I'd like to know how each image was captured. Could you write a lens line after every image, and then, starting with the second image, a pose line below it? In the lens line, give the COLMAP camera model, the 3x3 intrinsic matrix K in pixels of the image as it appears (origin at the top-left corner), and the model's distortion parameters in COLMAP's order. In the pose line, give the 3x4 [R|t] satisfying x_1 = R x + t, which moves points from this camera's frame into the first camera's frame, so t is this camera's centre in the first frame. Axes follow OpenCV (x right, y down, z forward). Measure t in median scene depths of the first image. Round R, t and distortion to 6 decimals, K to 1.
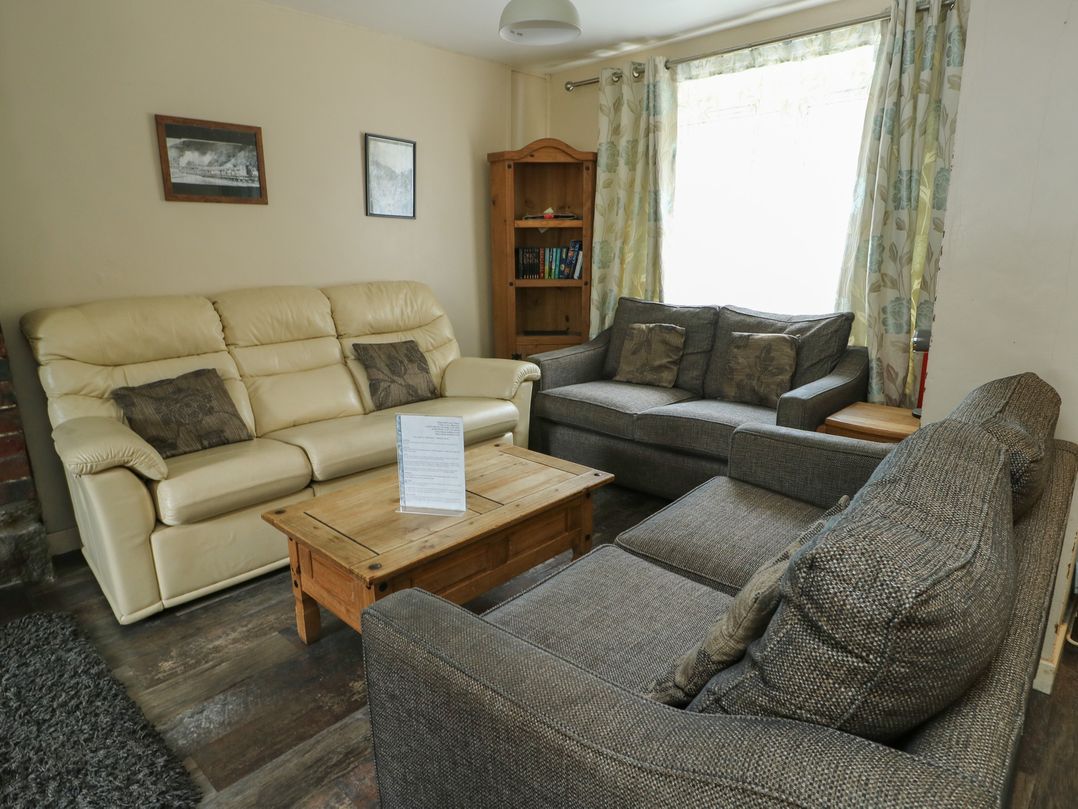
lens RADIAL K [[655.3, 0, 539.0], [0, 655.3, 404.5], [0, 0, 1]] dist [-0.000730, -0.002540]
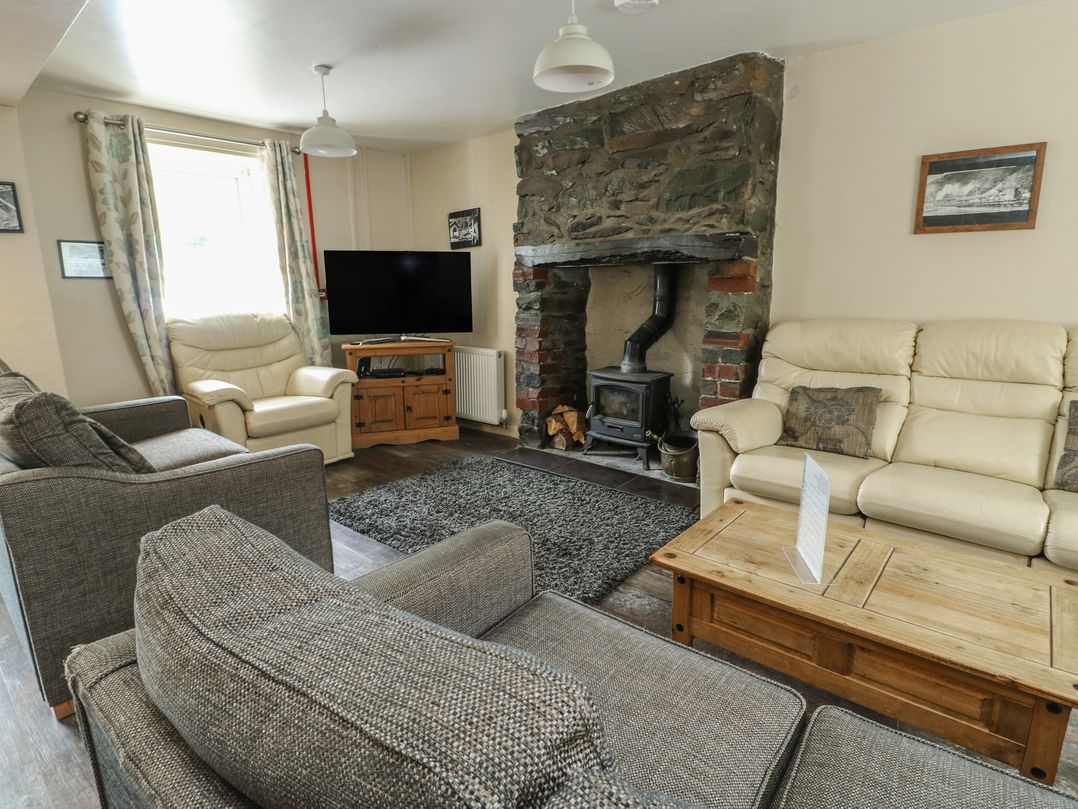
lens RADIAL K [[568.4, 0, 539.0], [0, 568.4, 404.5], [0, 0, 1]] dist [-0.001247, -0.012841]
pose [[0.043524, 0.221493, -0.974190, 0.337190], [-0.222968, 0.952673, 0.206640, -0.083806], [0.973854, 0.208219, 0.090850, 0.317939]]
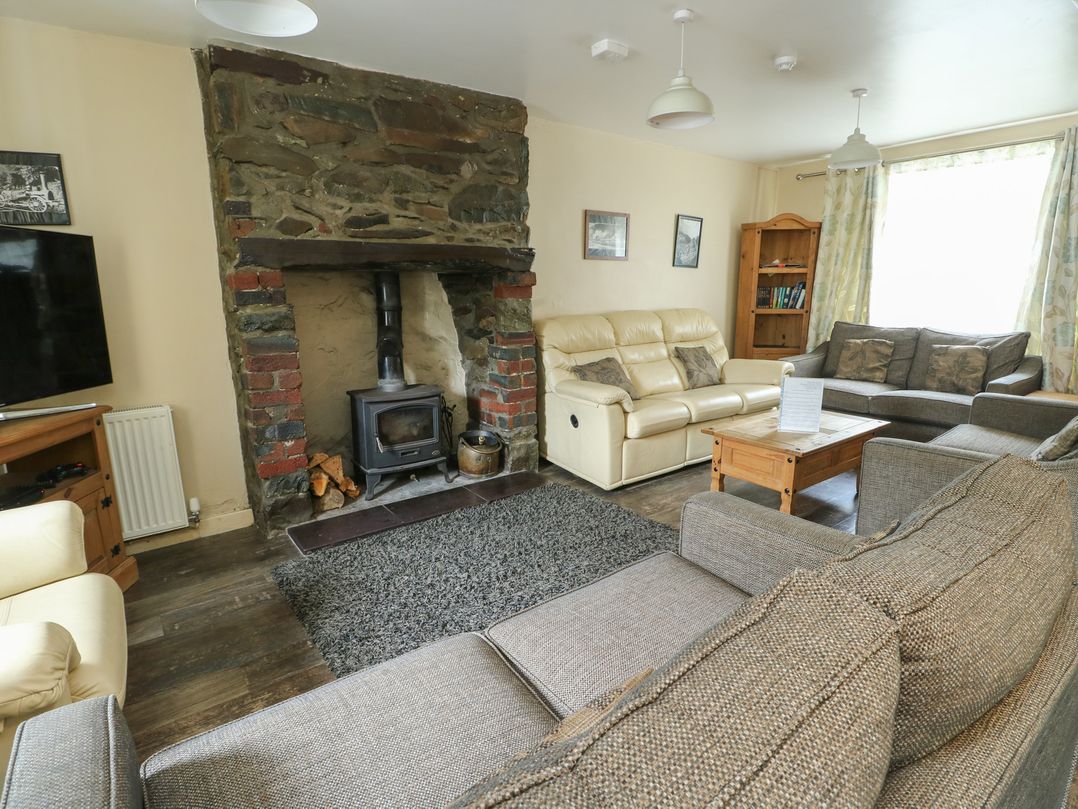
lens RADIAL K [[568.4, 0, 539.0], [0, 568.4, 404.5], [0, 0, 1]] dist [-0.001247, -0.012841]
pose [[0.985504, 0.035377, -0.165925, -0.373400], [-0.040517, 0.998795, -0.027692, 0.097390], [0.164745, 0.034013, 0.985749, -0.402429]]
